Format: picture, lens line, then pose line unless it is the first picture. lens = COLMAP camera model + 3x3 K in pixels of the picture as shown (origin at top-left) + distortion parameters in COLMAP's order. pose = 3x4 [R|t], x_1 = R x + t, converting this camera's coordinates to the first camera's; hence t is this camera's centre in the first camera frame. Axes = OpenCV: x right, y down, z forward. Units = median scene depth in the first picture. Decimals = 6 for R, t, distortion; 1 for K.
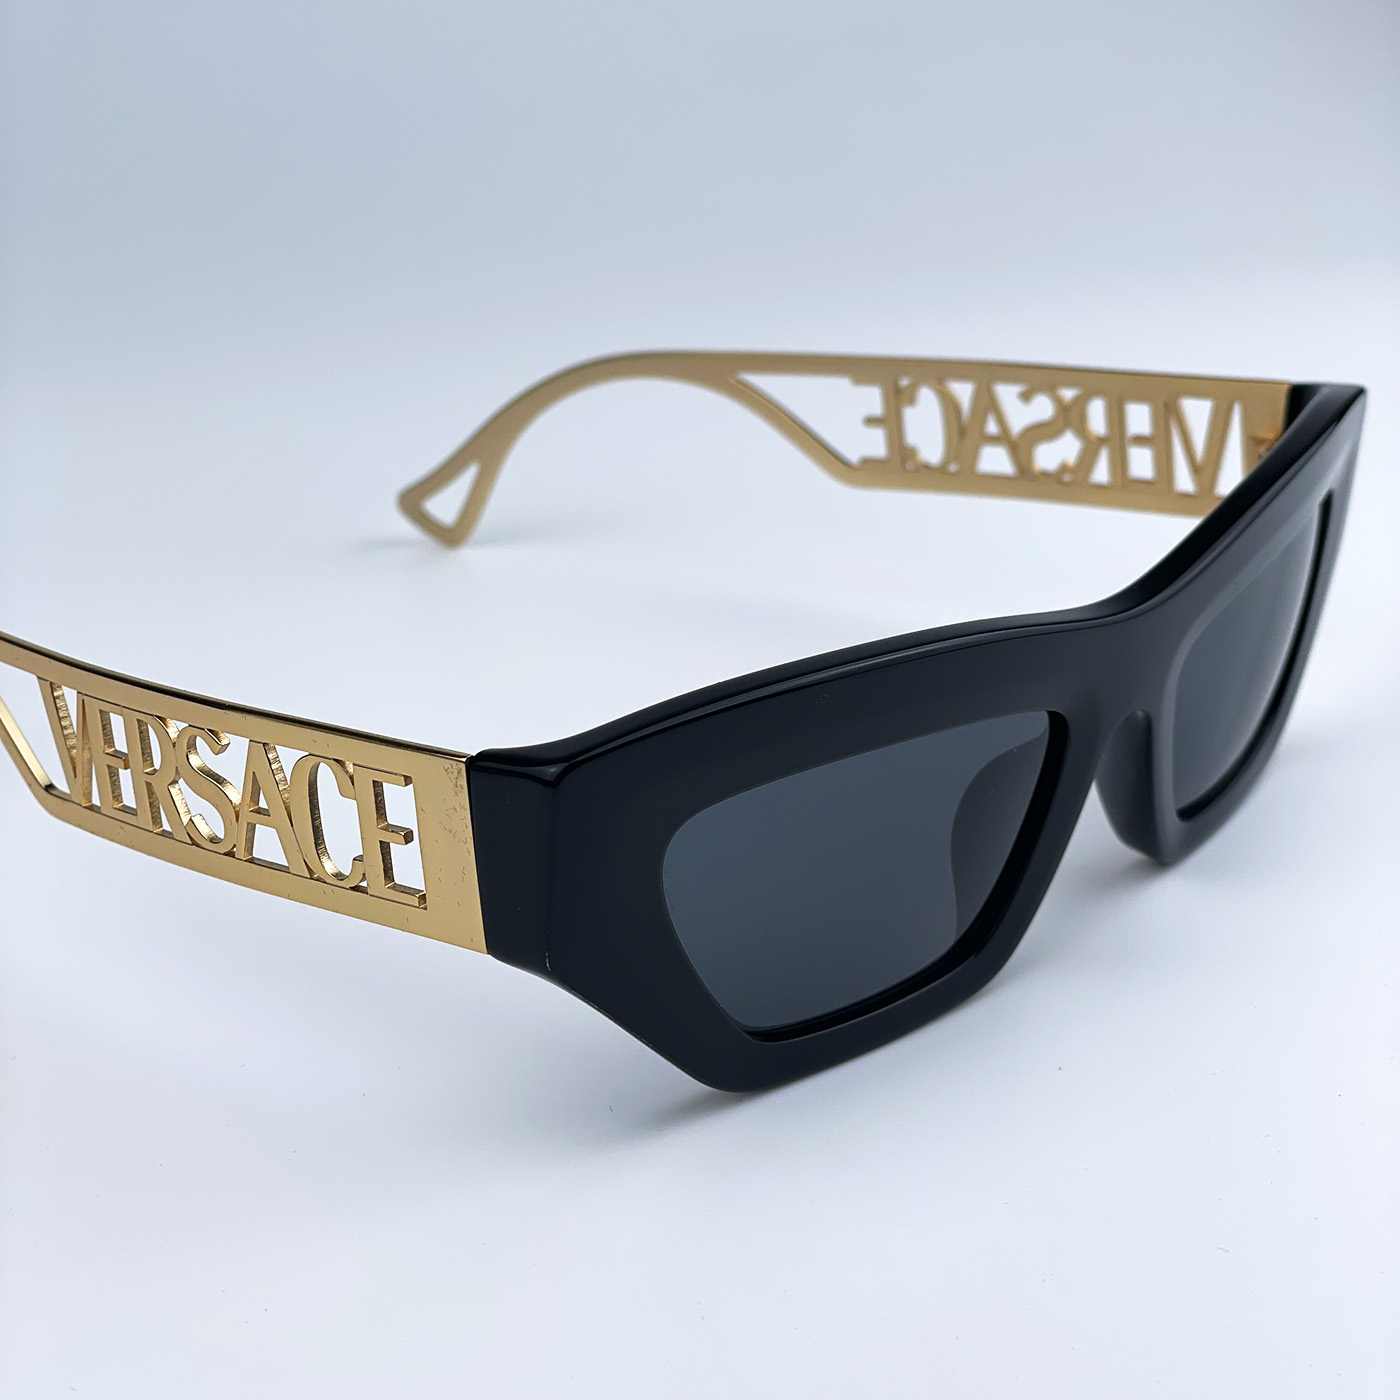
lens RADIAL K [[2872.2, 0, 700.0], [0, 2872.2, 700.0], [0, 0, 1]] dist [0.008431, 0.230611]
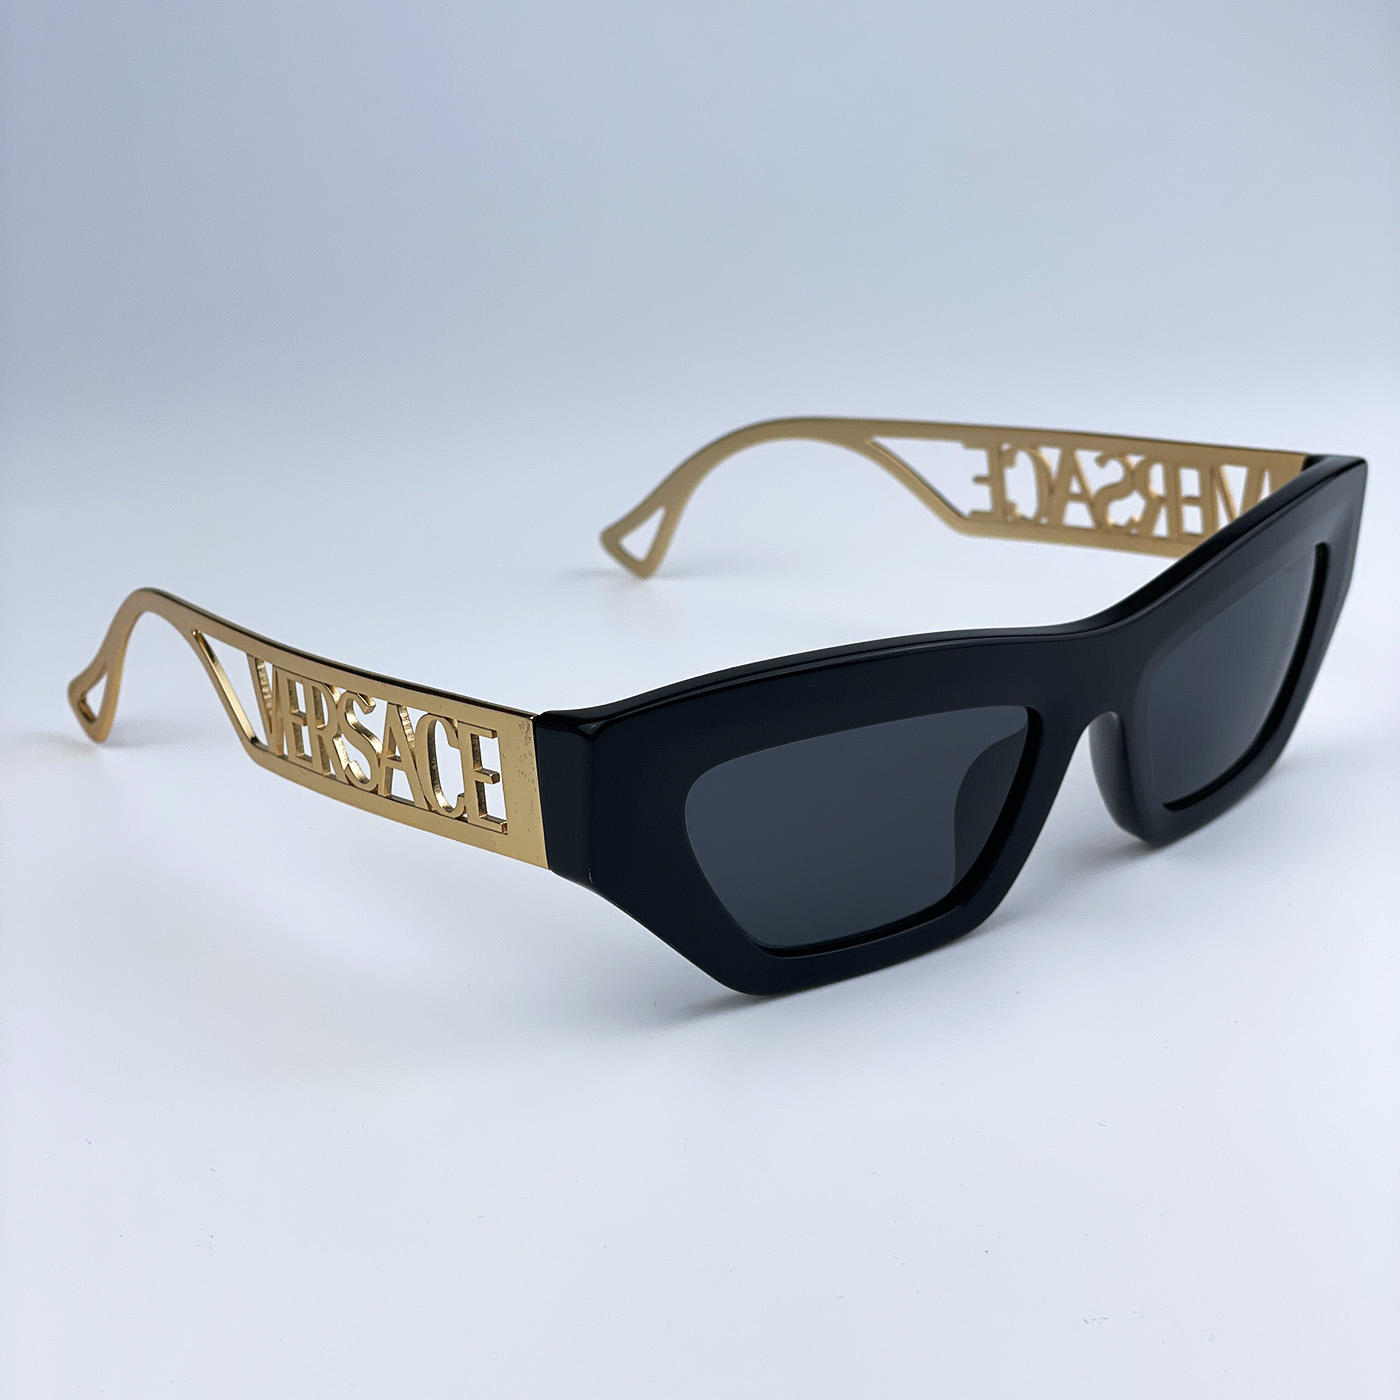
lens RADIAL K [[2872.2, 0, 700.0], [0, 2872.2, 700.0], [0, 0, 1]] dist [0.008431, 0.230611]
pose [[0.989829, 0.037502, -0.137232, 0.143281], [-0.040988, 0.998903, -0.022664, 0.032379], [0.136231, 0.028058, 0.990280, -0.238496]]
